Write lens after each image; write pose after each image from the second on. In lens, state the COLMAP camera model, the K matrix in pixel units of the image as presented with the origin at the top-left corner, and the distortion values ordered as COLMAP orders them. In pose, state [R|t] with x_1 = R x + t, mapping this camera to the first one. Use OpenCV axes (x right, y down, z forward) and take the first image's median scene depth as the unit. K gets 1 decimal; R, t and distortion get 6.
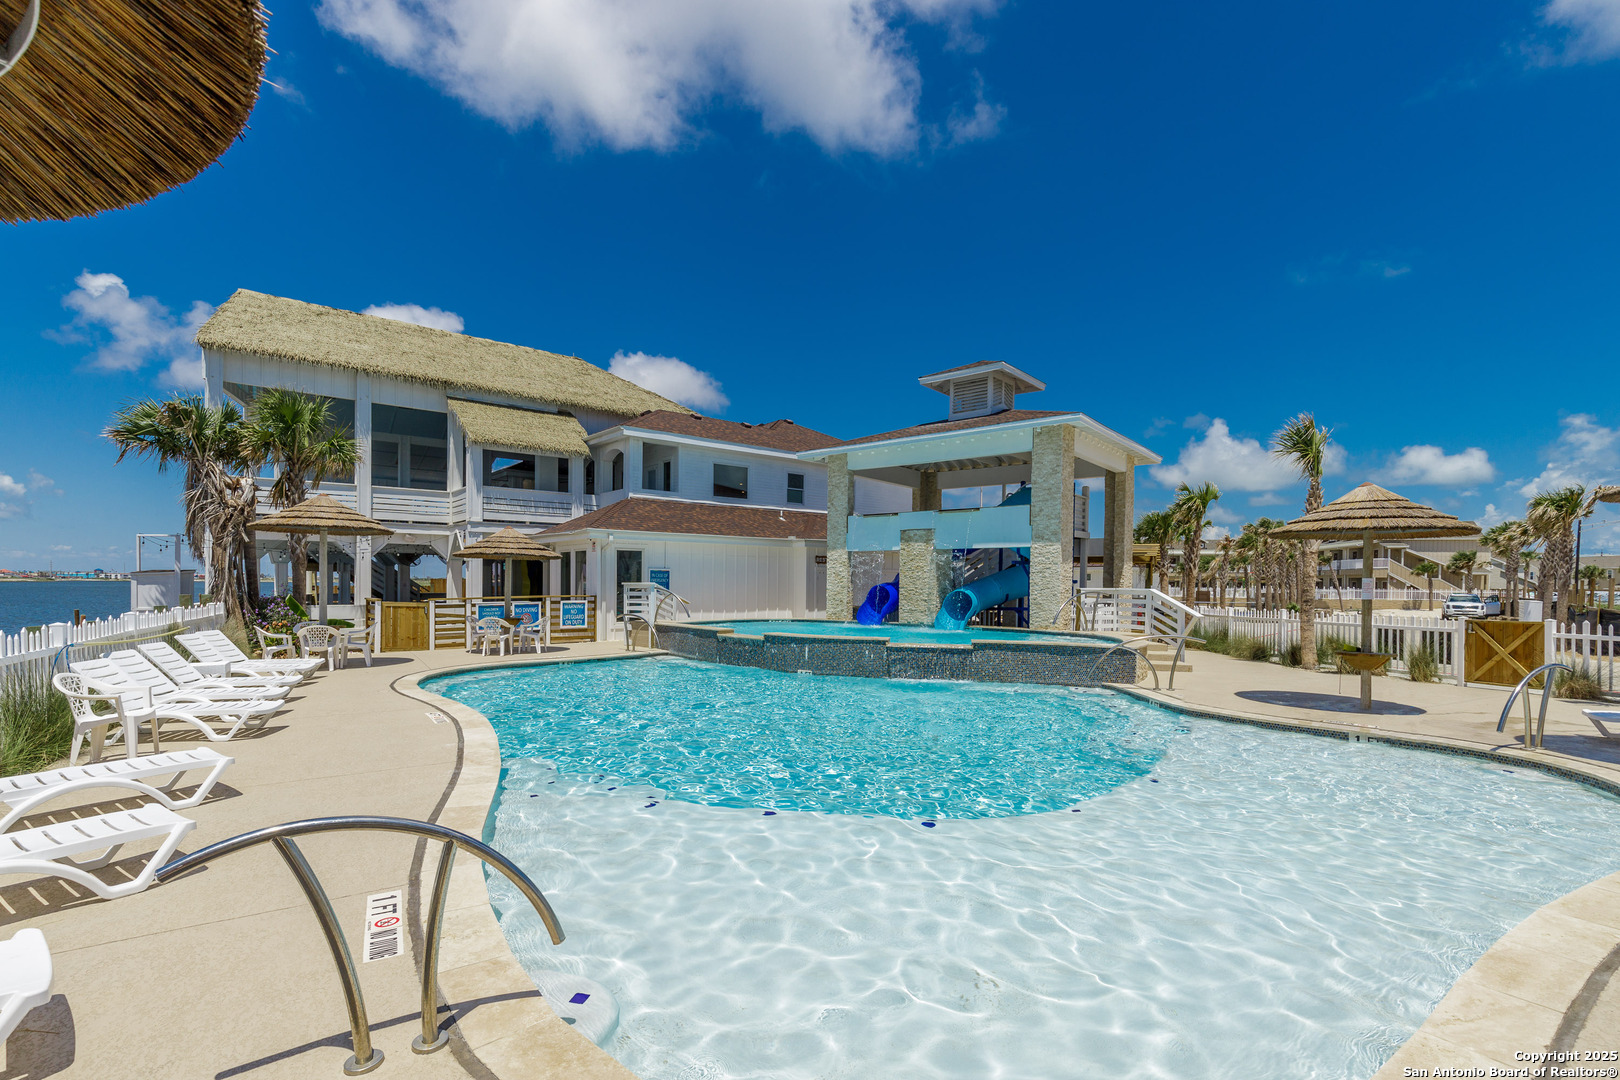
lens RADIAL K [[786.9, 0, 809.4], [0, 786.9, 572.9], [0, 0, 1]] dist [0.002064, 0.000404]
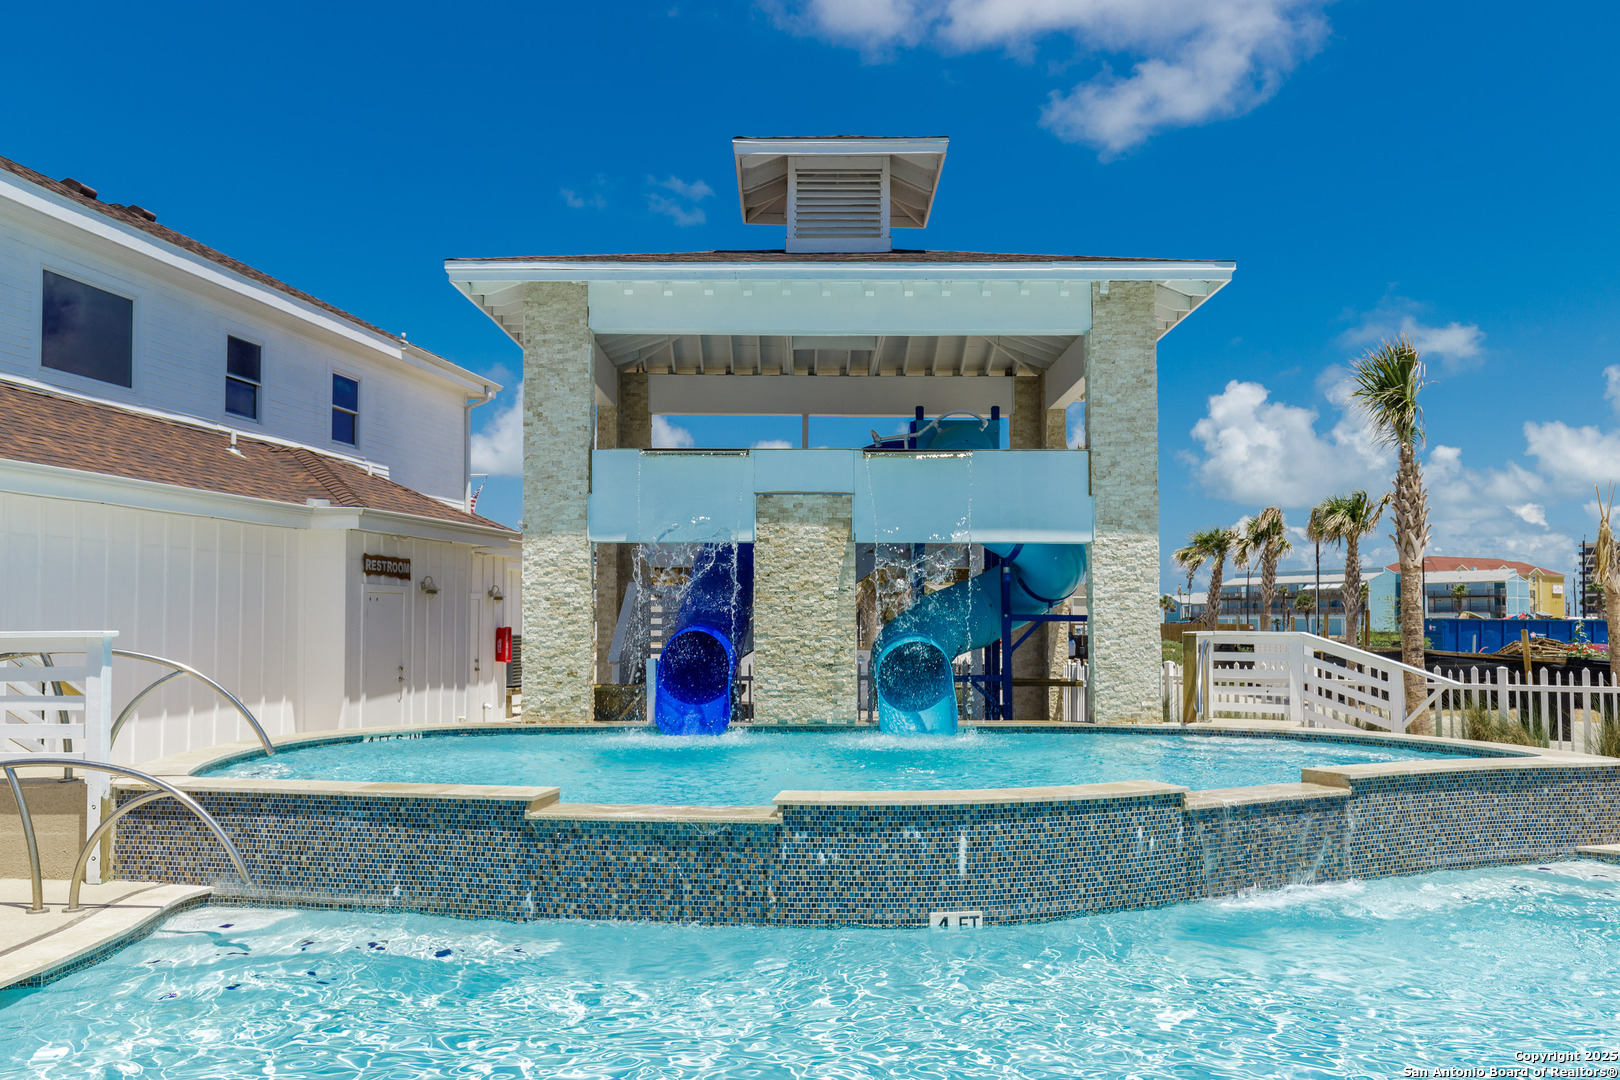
lens RADIAL K [[1253.9, 0, 810.0], [0, 1253.9, 540.0], [0, 0, 1]] dist [-0.002272, 0.003376]
pose [[0.754318, 0.034905, 0.655580, -0.300891], [-0.002040, 0.998705, -0.050826, 0.002819], [-0.656506, 0.037002, 0.753413, 0.531256]]
